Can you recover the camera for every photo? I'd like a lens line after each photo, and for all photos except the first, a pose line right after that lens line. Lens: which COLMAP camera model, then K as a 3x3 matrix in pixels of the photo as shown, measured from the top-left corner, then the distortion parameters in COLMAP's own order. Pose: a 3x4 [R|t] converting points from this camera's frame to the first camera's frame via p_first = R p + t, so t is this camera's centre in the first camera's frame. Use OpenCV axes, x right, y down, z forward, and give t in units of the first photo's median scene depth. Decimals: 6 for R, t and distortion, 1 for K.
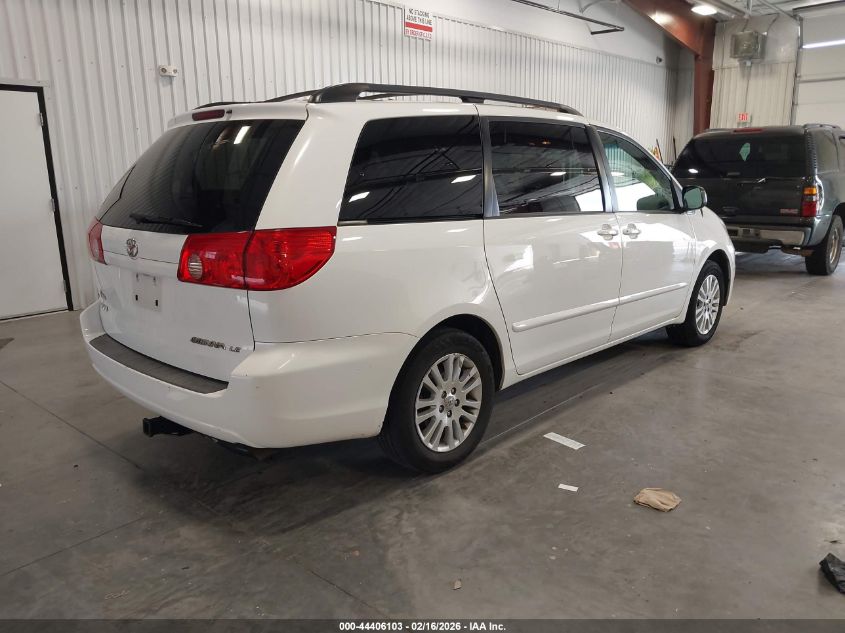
lens RADIAL K [[657.5, 0, 428.5], [0, 657.5, 317.2], [0, 0, 1]] dist [0.052581, -0.083566]
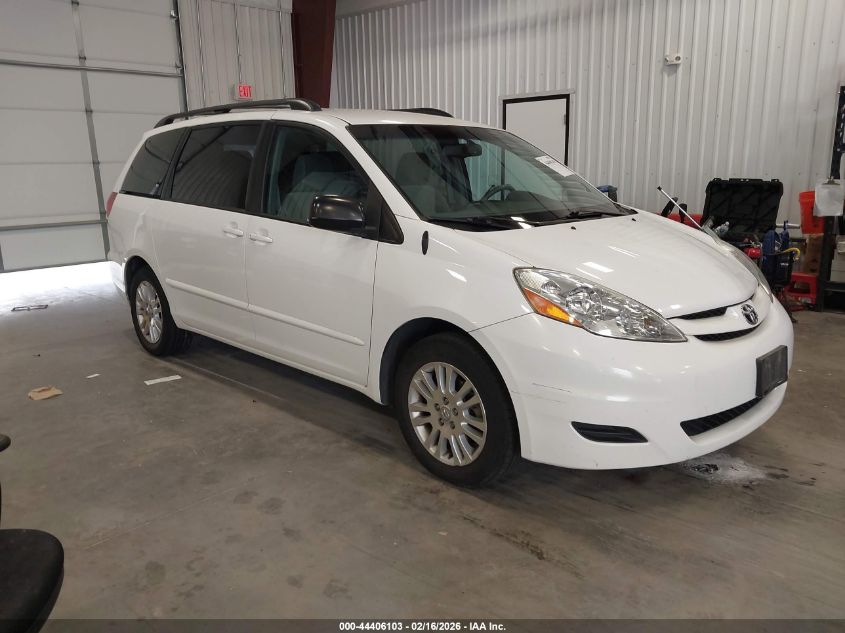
lens RADIAL K [[657.5, 0, 428.5], [0, 657.5, 317.2], [0, 0, 1]] dist [0.052581, -0.083566]
pose [[-0.008625, 0.238293, -0.971155, 0.880779], [-0.209452, 0.949217, 0.234771, -0.209296], [0.977781, 0.205436, 0.041724, 0.887443]]
